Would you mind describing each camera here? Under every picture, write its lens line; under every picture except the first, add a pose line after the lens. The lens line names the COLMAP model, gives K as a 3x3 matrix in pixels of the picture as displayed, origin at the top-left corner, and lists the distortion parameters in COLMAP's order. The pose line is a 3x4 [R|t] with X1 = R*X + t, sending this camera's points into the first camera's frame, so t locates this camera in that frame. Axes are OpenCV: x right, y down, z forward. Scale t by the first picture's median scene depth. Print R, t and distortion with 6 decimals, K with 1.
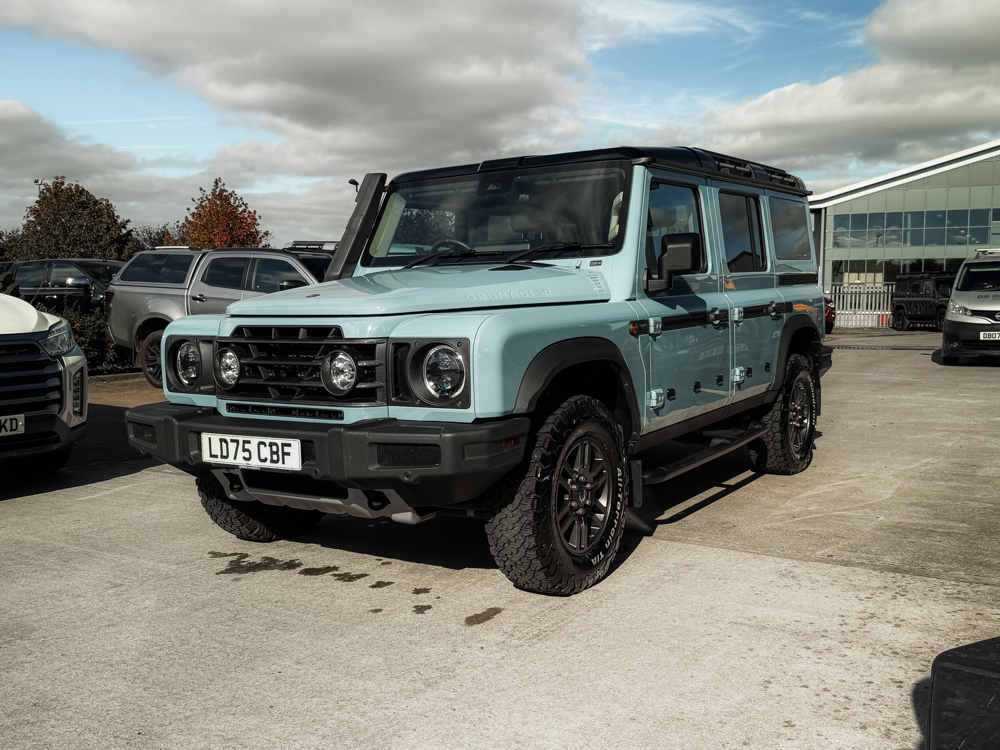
lens RADIAL K [[930.9, 0, 507.4], [0, 930.9, 378.7], [0, 0, 1]] dist [0.125604, 0.000000]
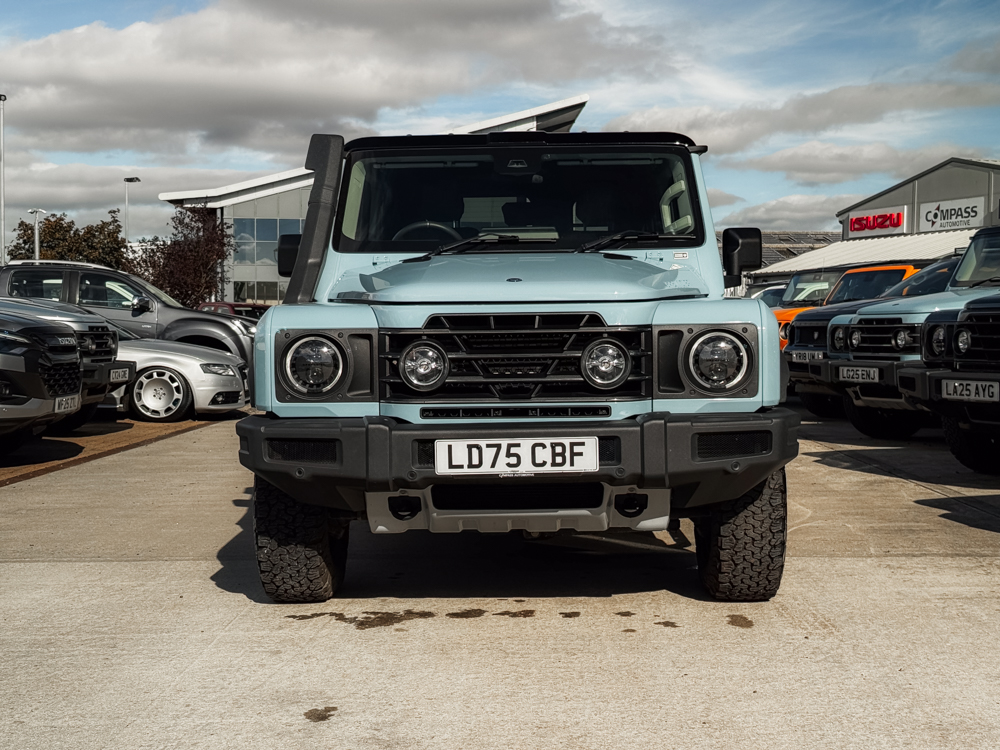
lens RADIAL K [[1418.9, 0, 502.8], [0, 1418.9, 369.5], [0, 0, 1]] dist [0.102703, 0.000000]
pose [[0.846538, -0.007759, 0.532271, -0.972351], [0.040551, 0.997928, -0.049945, 0.061887], [-0.530781, 0.063865, 0.845099, -0.101722]]
